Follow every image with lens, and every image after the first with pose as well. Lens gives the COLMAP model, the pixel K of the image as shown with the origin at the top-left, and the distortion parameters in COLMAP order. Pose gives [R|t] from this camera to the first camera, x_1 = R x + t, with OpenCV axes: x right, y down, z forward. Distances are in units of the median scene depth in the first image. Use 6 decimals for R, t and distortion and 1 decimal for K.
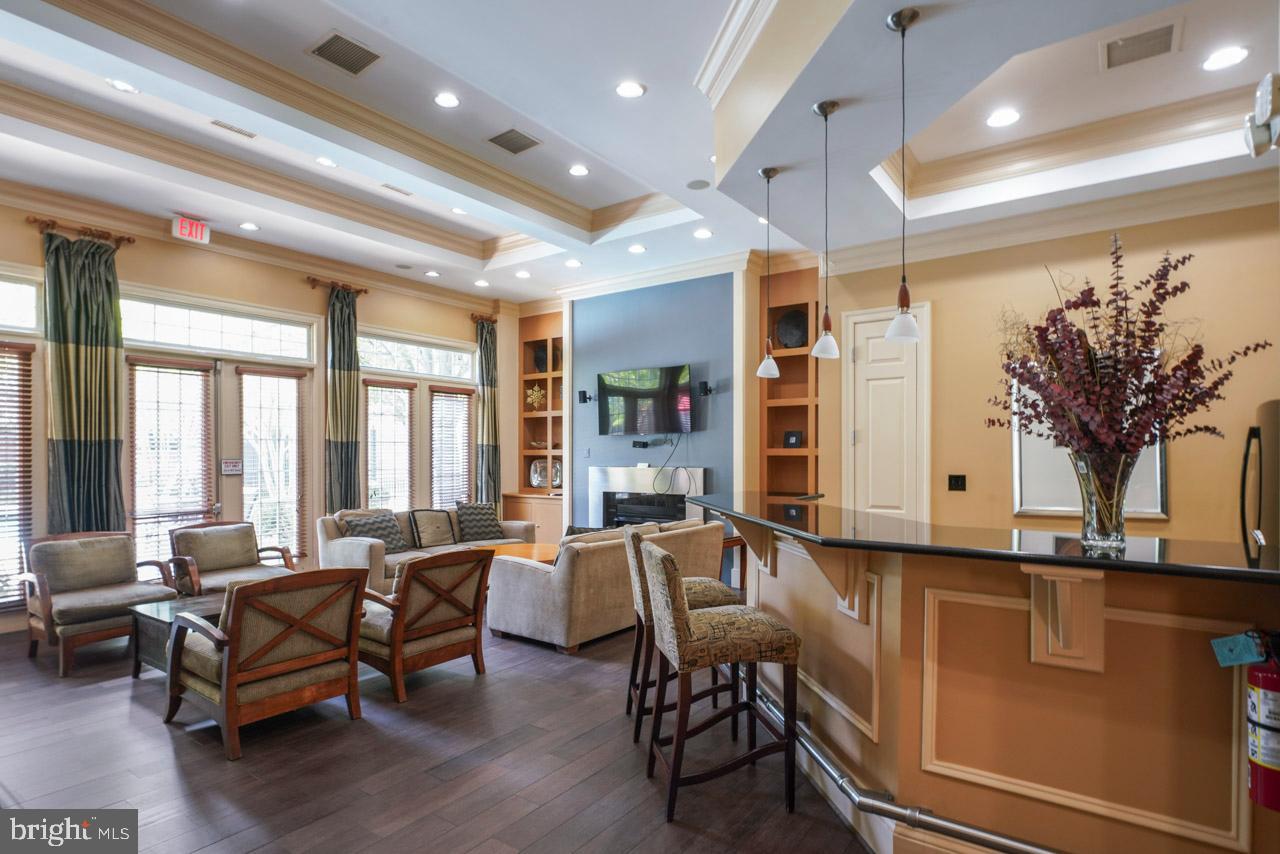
lens RADIAL K [[657.4, 0, 640.6], [0, 657.4, 458.6], [0, 0, 1]] dist [0.000012, -0.000046]
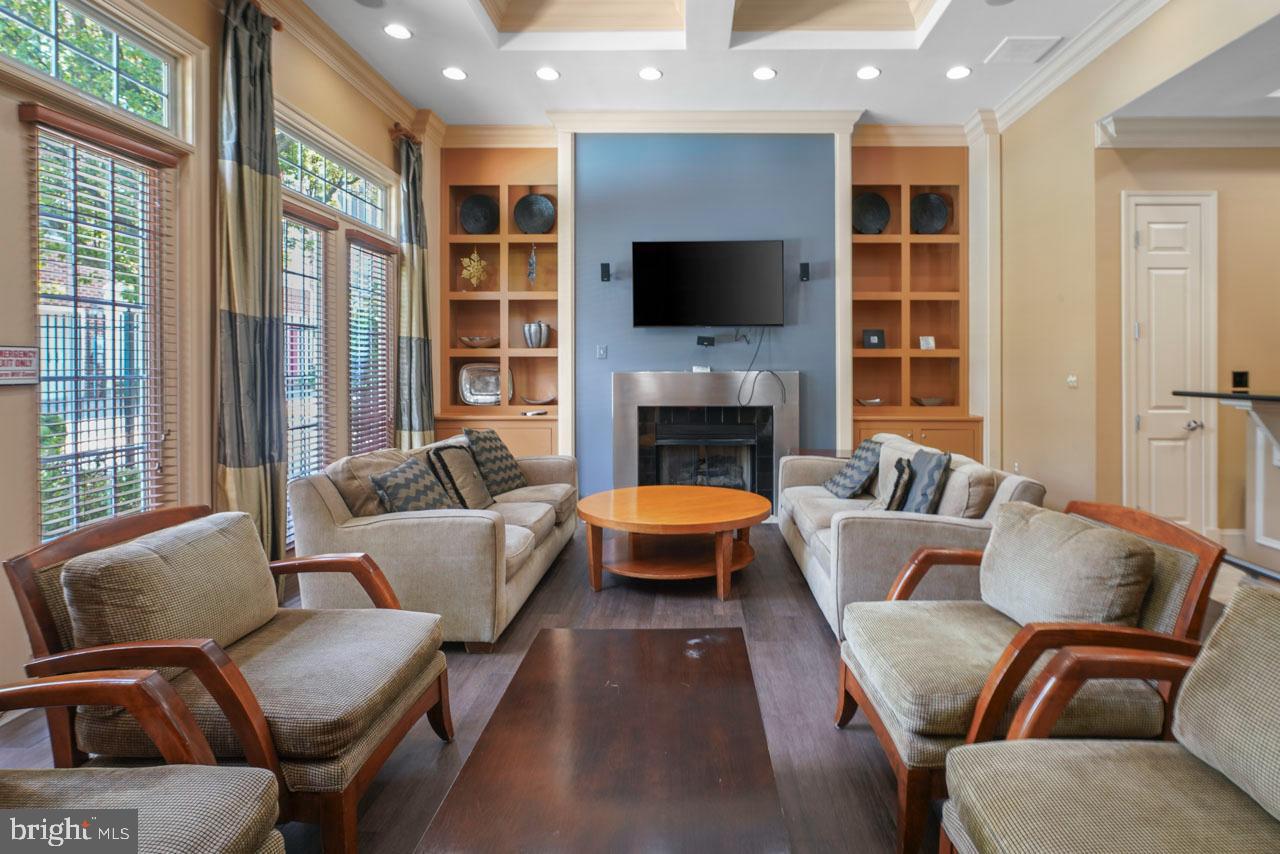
lens RADIAL K [[646.8, 0, 641.7], [0, 646.8, 375.9], [0, 0, 1]] dist [-0.000083, -0.000495]
pose [[0.818736, -0.002246, 0.574165, -0.486216], [0.001612, 0.999997, 0.001614, 0.016948], [-0.574167, -0.000396, 0.818738, 0.440845]]
